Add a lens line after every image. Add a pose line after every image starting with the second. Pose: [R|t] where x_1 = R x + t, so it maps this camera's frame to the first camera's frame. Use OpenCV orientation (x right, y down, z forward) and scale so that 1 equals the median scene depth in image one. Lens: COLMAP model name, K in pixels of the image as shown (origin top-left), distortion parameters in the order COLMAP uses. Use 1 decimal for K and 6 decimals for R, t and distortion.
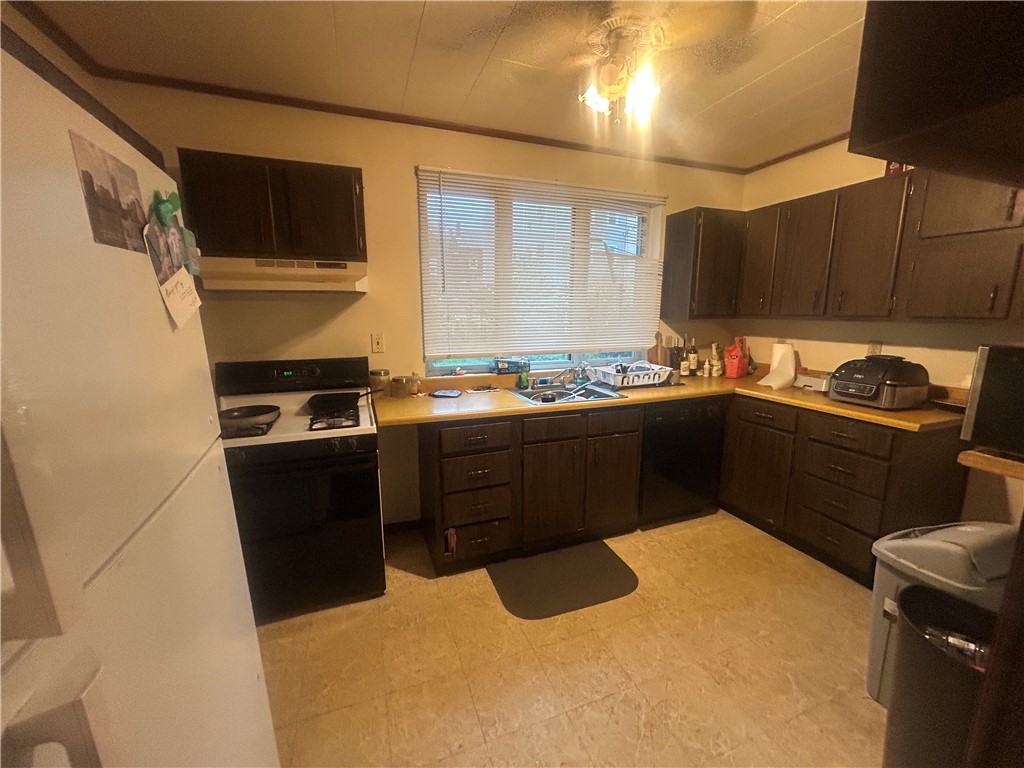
lens RADIAL K [[412.1, 0, 510.2], [0, 412.1, 385.5], [0, 0, 1]] dist [-0.002876, -0.000345]
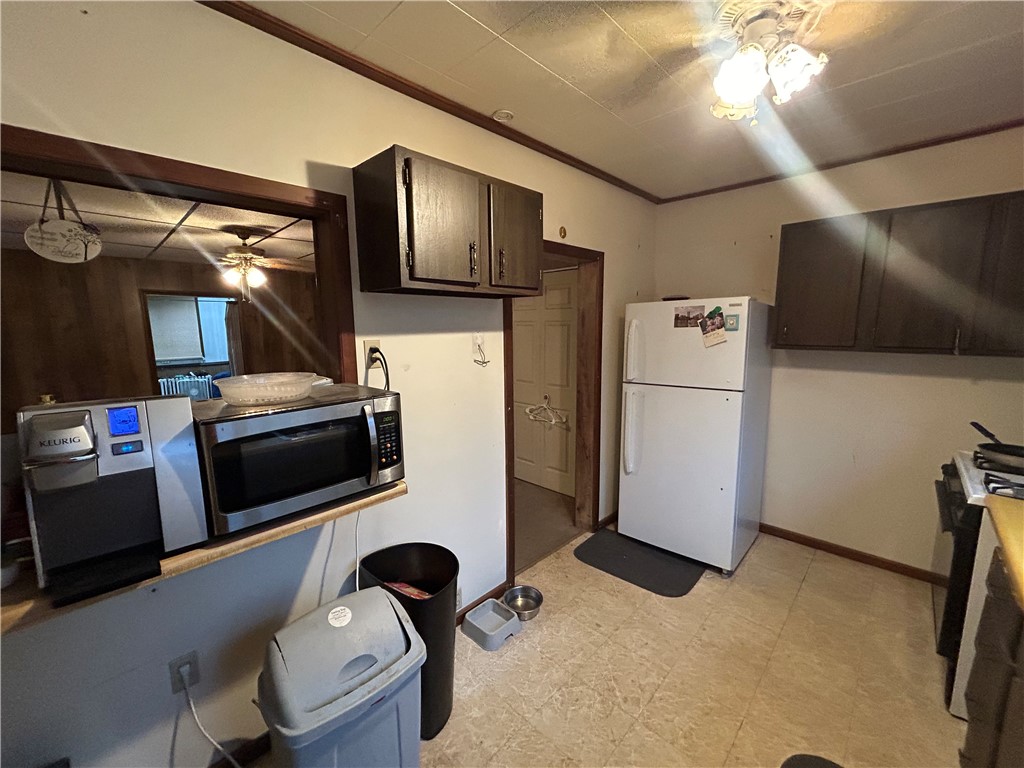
lens RADIAL K [[412.1, 0, 510.2], [0, 412.1, 385.5], [0, 0, 1]] dist [-0.002876, -0.000345]
pose [[-0.900588, 0.078283, -0.427566, 1.021525], [-0.060753, 0.951325, 0.302143, -0.368042], [0.430407, 0.298083, -0.851996, 1.583529]]
